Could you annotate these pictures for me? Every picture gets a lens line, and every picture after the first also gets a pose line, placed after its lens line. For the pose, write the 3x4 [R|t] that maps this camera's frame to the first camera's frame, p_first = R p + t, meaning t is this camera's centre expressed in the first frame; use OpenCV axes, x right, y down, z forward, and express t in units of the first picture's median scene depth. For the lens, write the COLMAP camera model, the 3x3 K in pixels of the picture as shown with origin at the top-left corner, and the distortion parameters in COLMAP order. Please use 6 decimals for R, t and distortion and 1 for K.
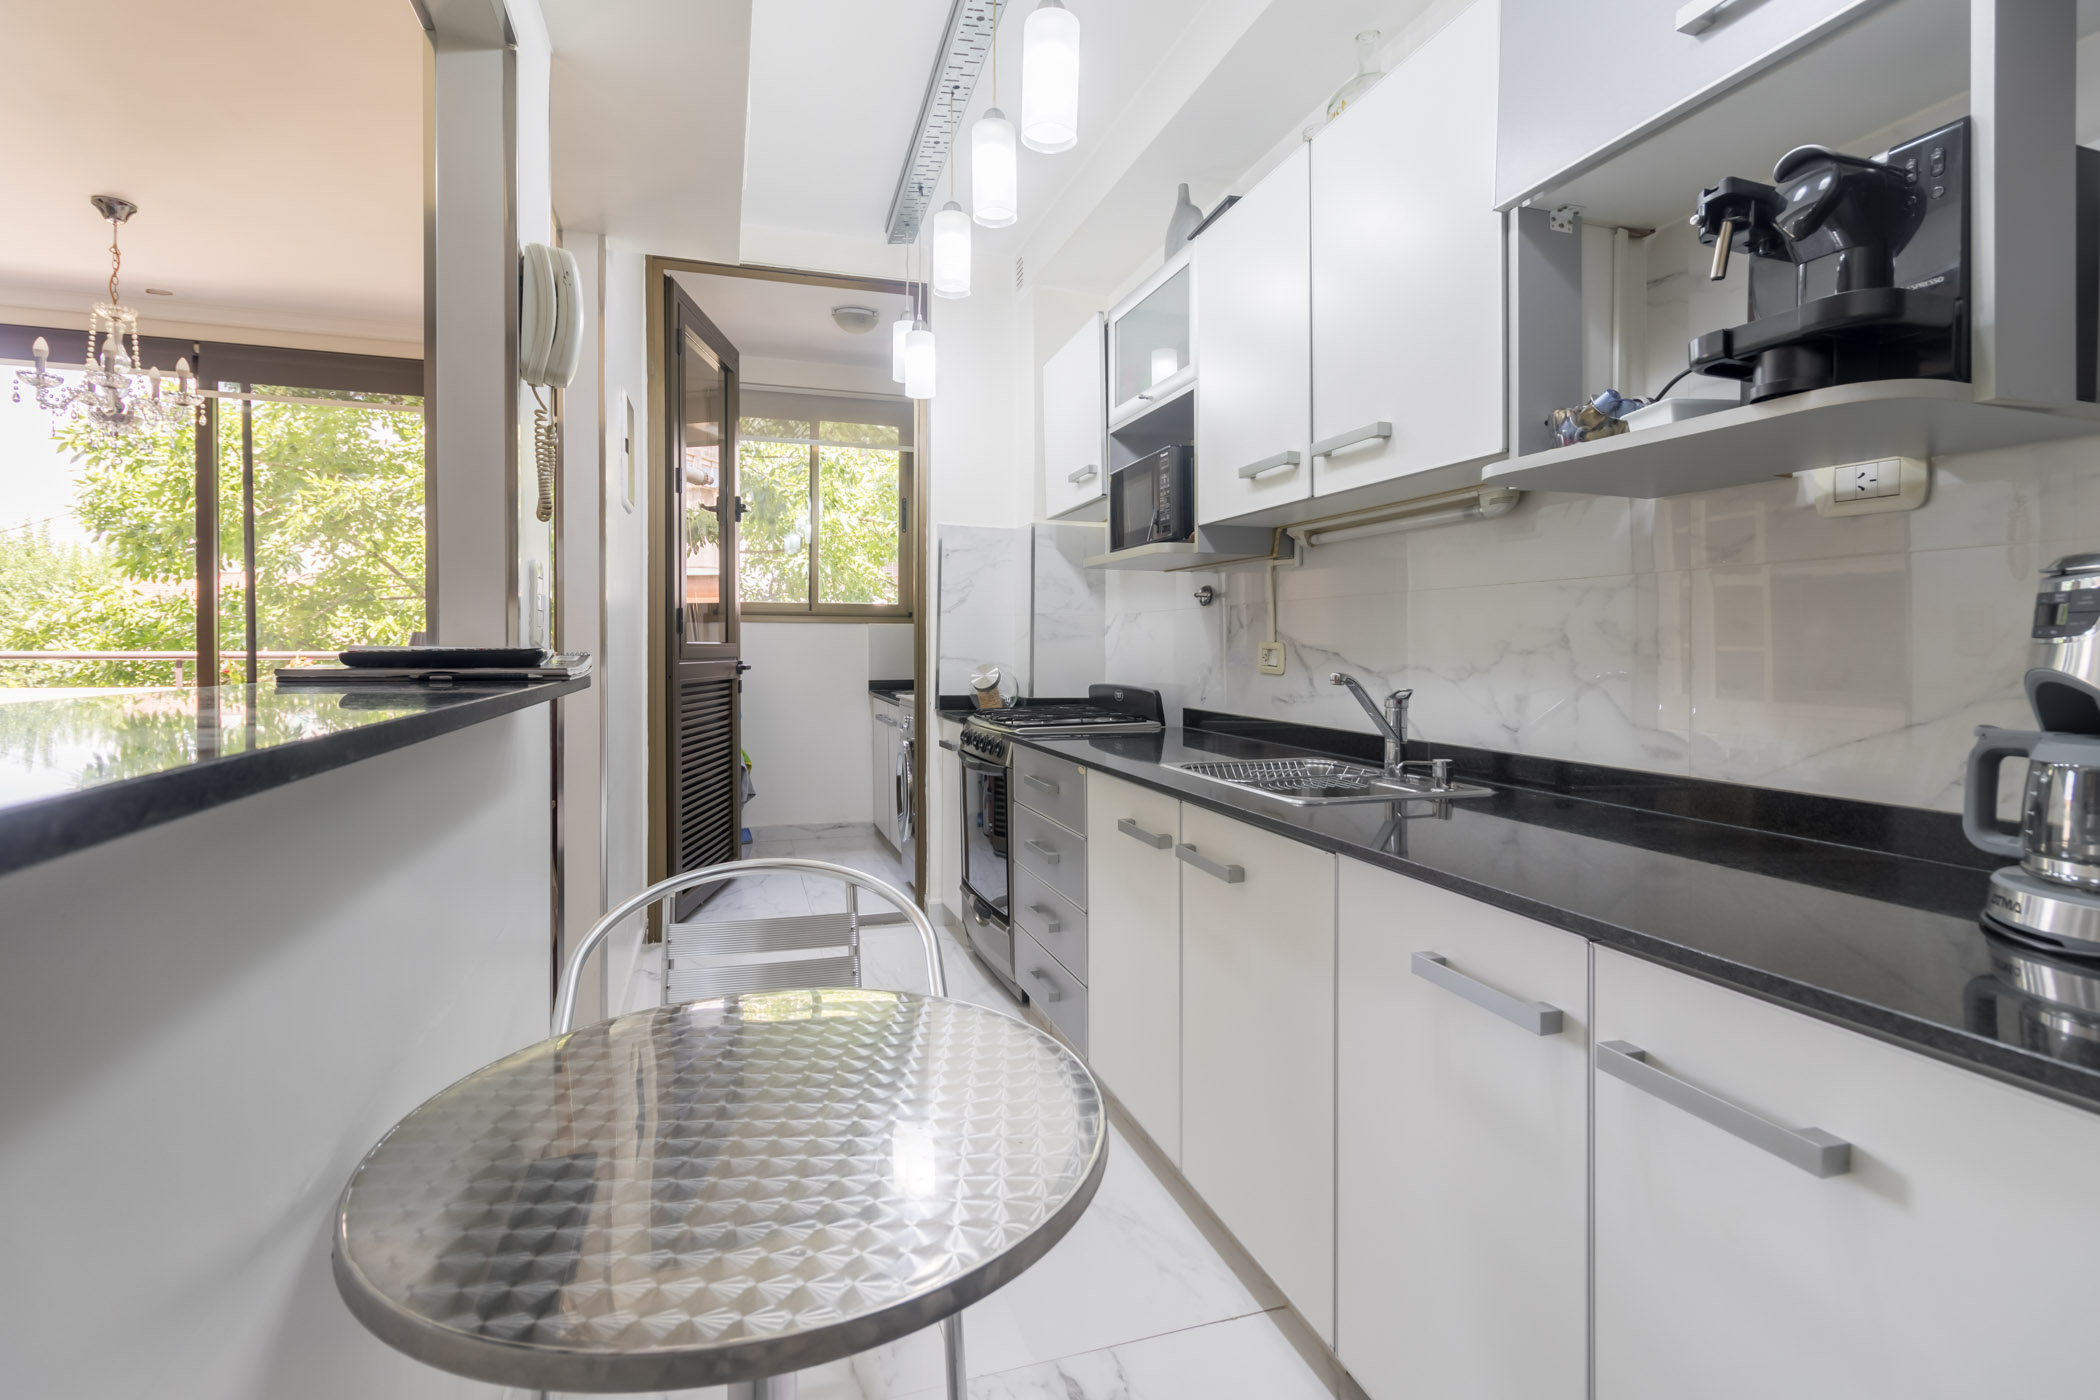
lens RADIAL K [[974.7, 0, 1063.7], [0, 974.7, 641.9], [0, 0, 1]] dist [0.000147, 0.000248]
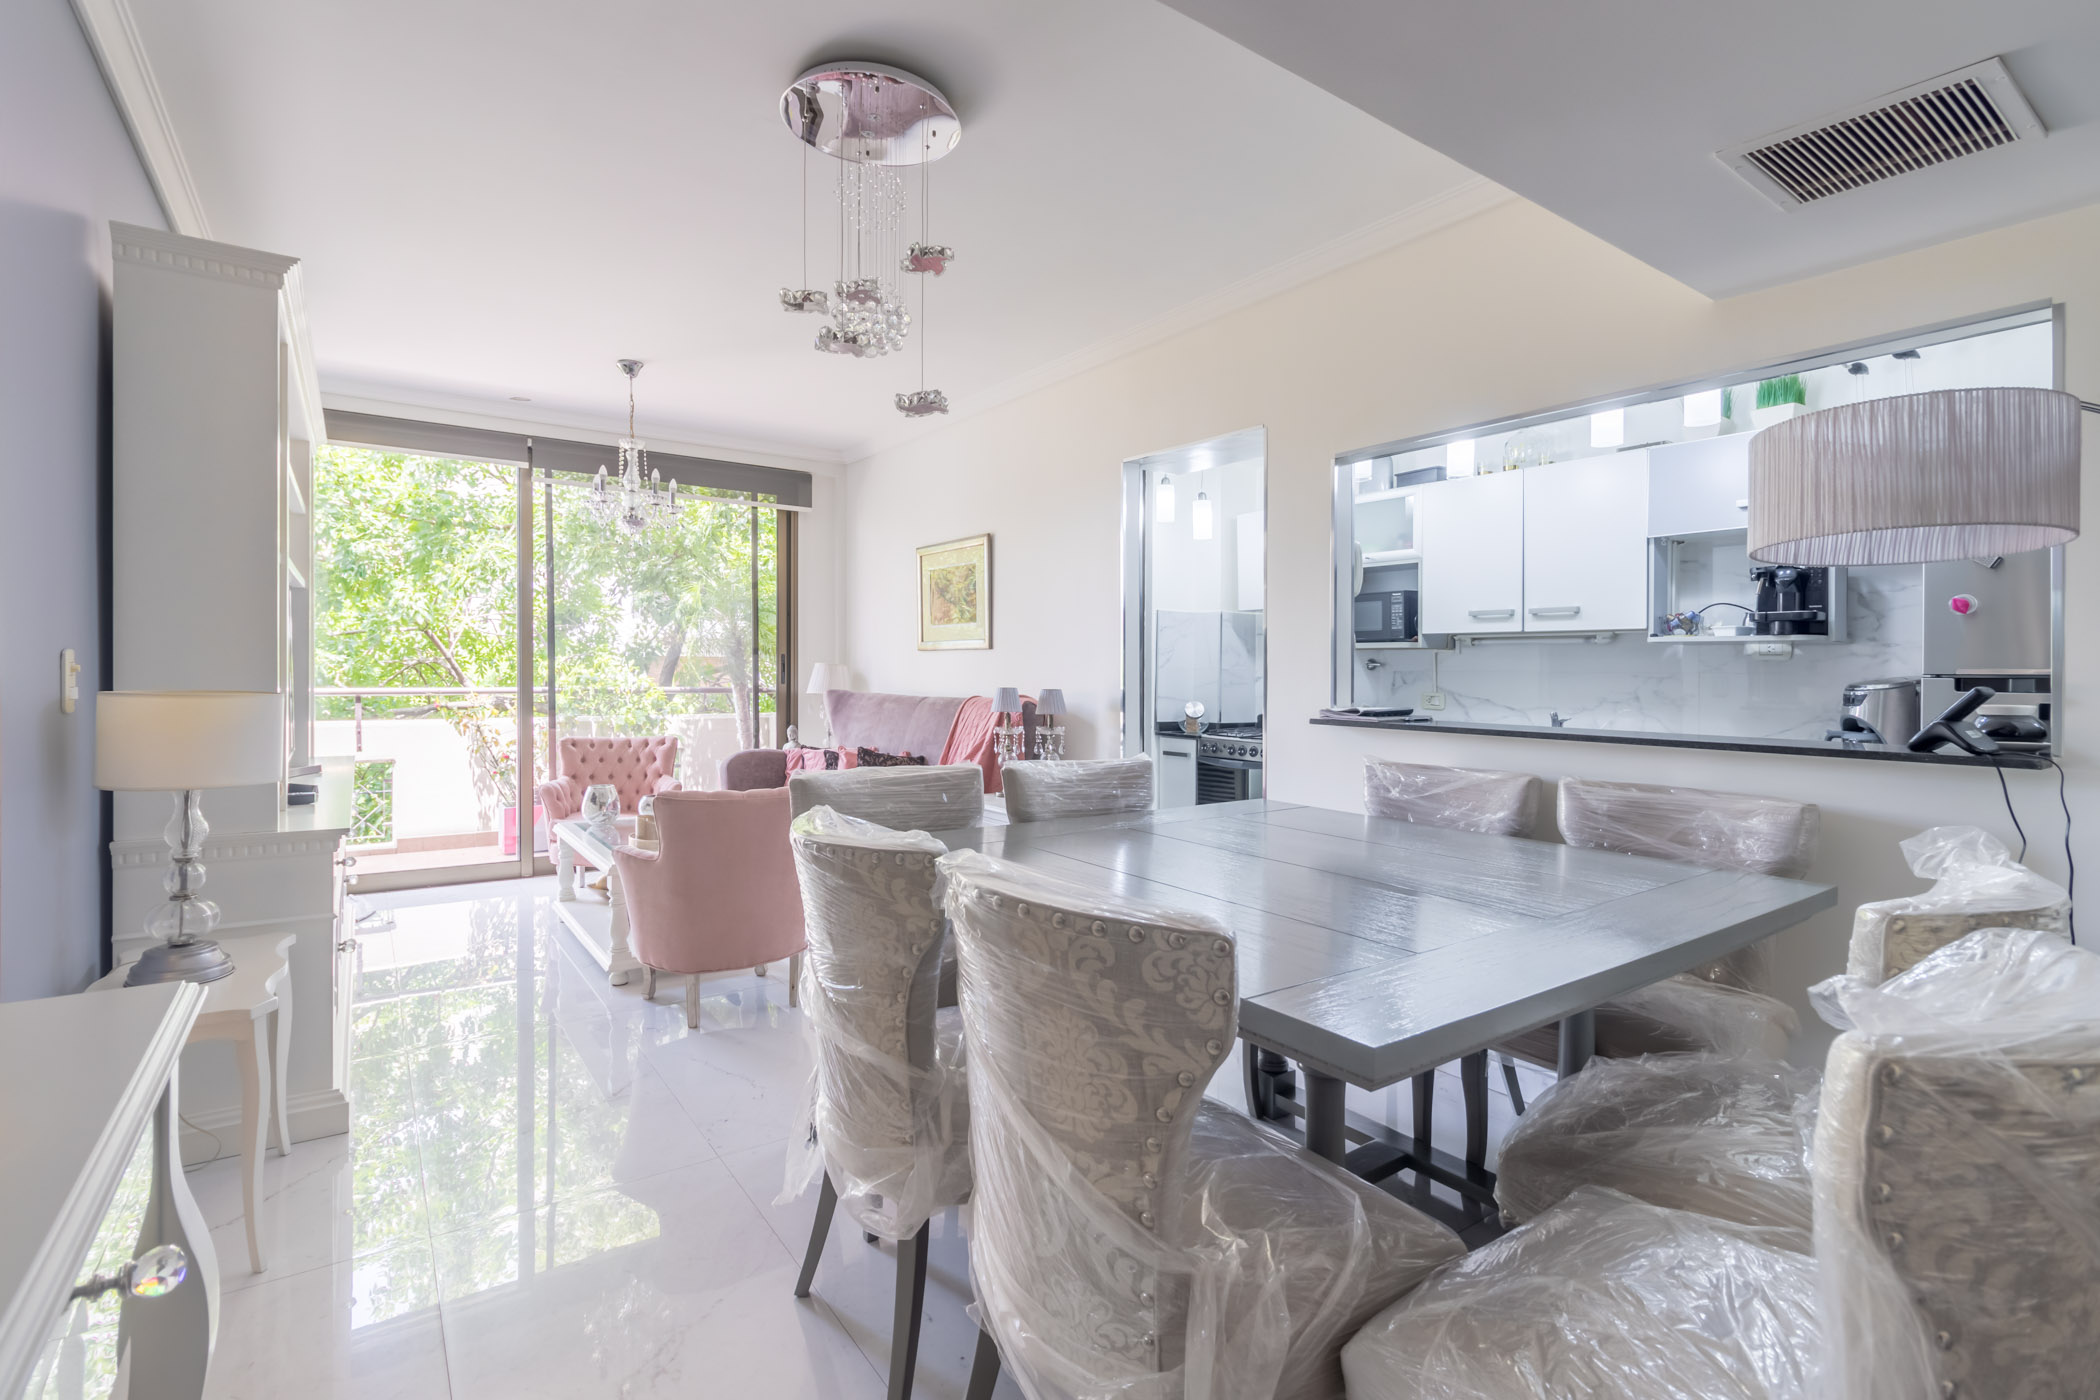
lens RADIAL K [[963.6, 0, 1047.2], [0, 963.6, 672.5], [0, 0, 1]] dist [0.001458, 0.000334]
pose [[0.961625, 0.007060, 0.274277, -1.145008], [-0.008928, 0.999945, 0.005562, -0.046928], [-0.274222, -0.007798, 0.961635, -0.671414]]
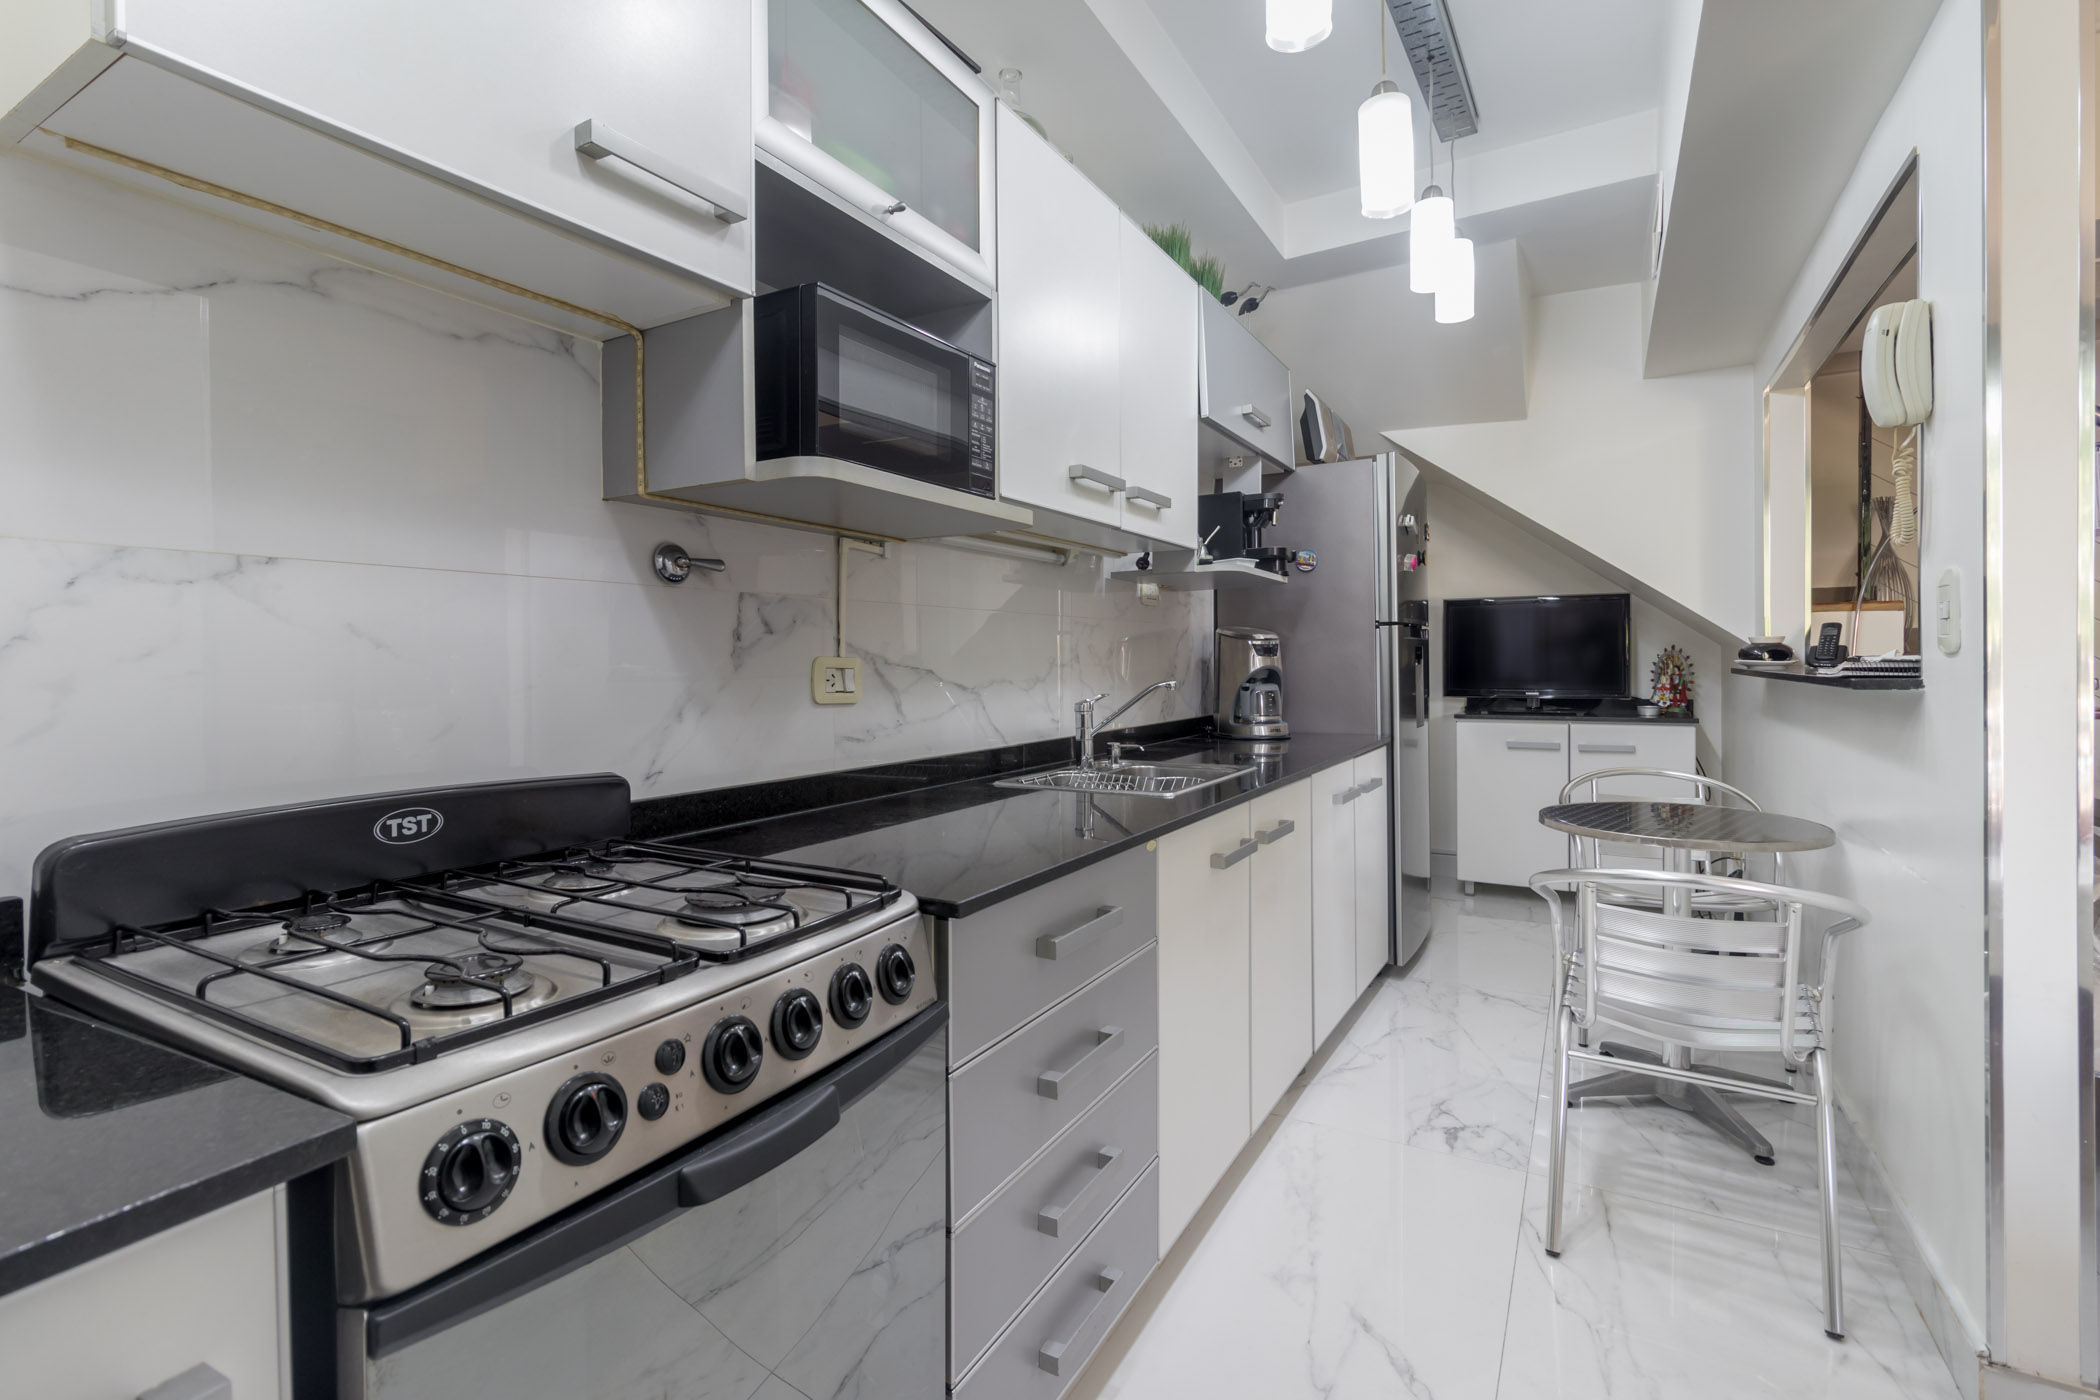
lens RADIAL K [[963.6, 0, 1047.2], [0, 963.6, 672.5], [0, 0, 1]] dist [0.001458, 0.000334]
pose [[-0.655466, 0.000601, 0.755224, -0.437305], [0.010652, 0.999908, 0.008450, 0.007242], [-0.755149, 0.013583, -0.655412, 1.485241]]
